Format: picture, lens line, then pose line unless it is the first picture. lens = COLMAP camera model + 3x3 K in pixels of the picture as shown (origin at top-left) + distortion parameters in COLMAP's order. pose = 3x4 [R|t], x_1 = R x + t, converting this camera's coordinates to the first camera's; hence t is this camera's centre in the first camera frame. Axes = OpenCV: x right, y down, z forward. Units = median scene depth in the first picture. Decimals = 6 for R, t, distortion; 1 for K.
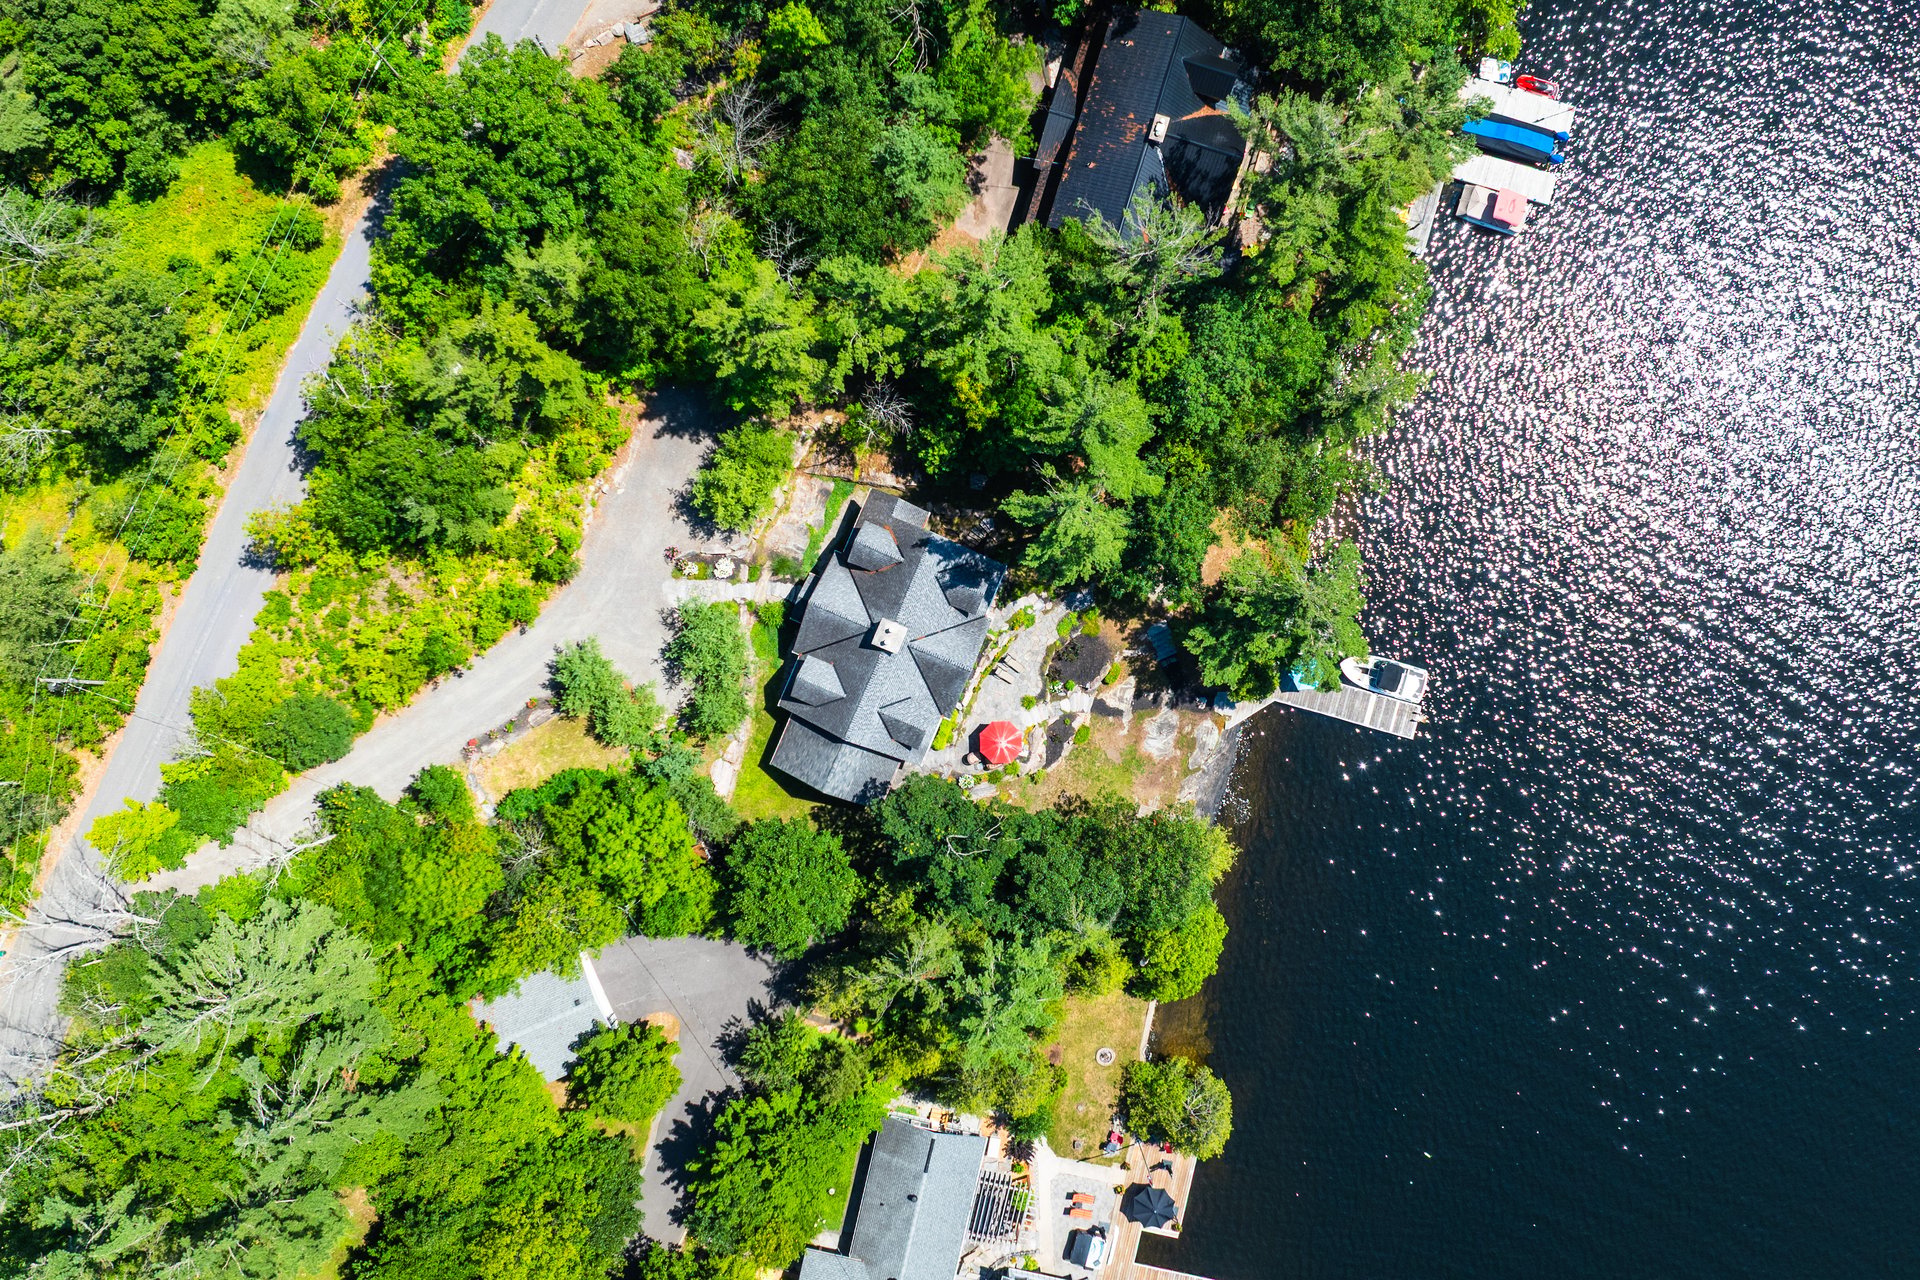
lens RADIAL K [[1542.0, 0, 959.8], [0, 1542.0, 623.5], [0, 0, 1]] dist [-0.004485, 0.000769]
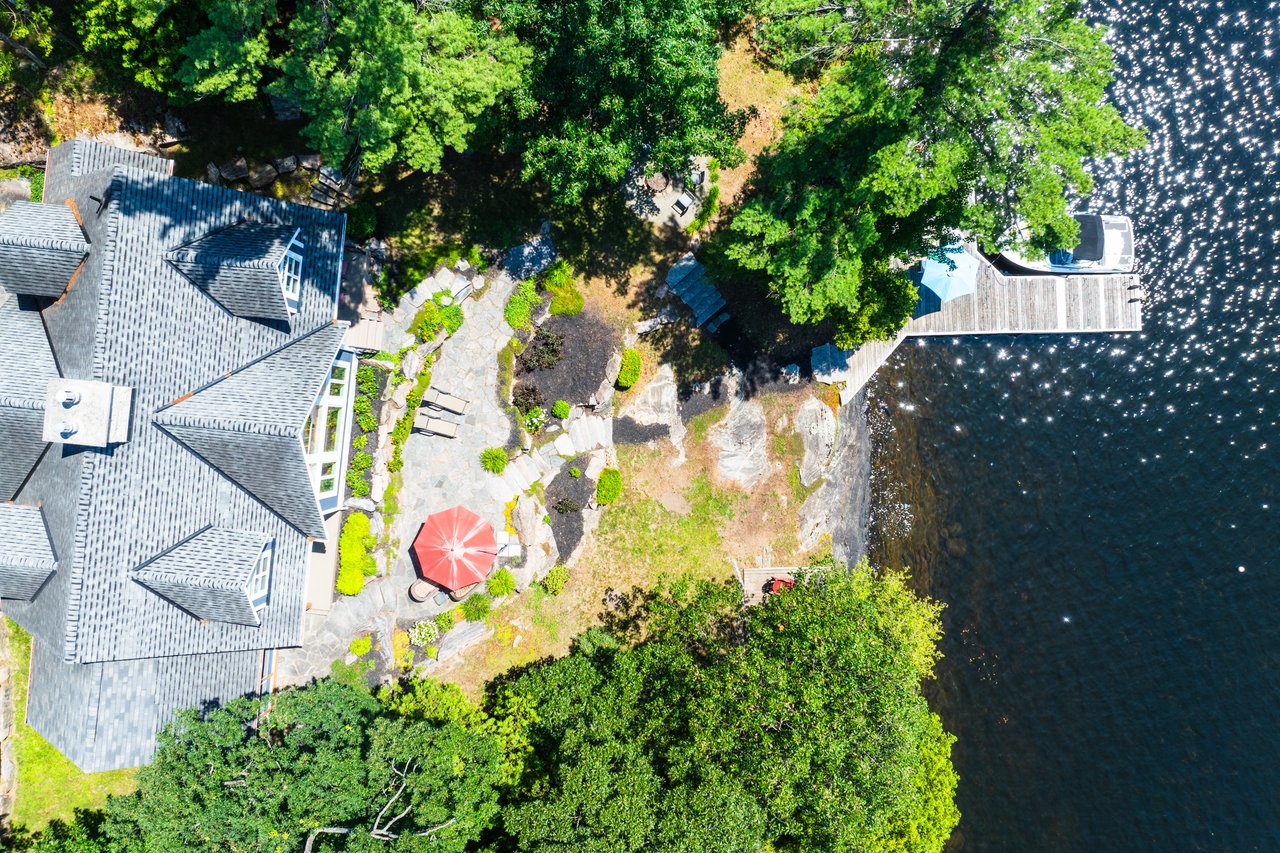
lens RADIAL K [[875.3, 0, 640.0], [0, 875.3, 426.5], [0, 0, 1]] dist [-0.030101, 0.000085]
pose [[0.955731, -0.294022, 0.011357, 0.093961], [0.293825, 0.955721, 0.016268, 0.049518], [-0.015637, -0.012211, 0.999803, 0.683572]]
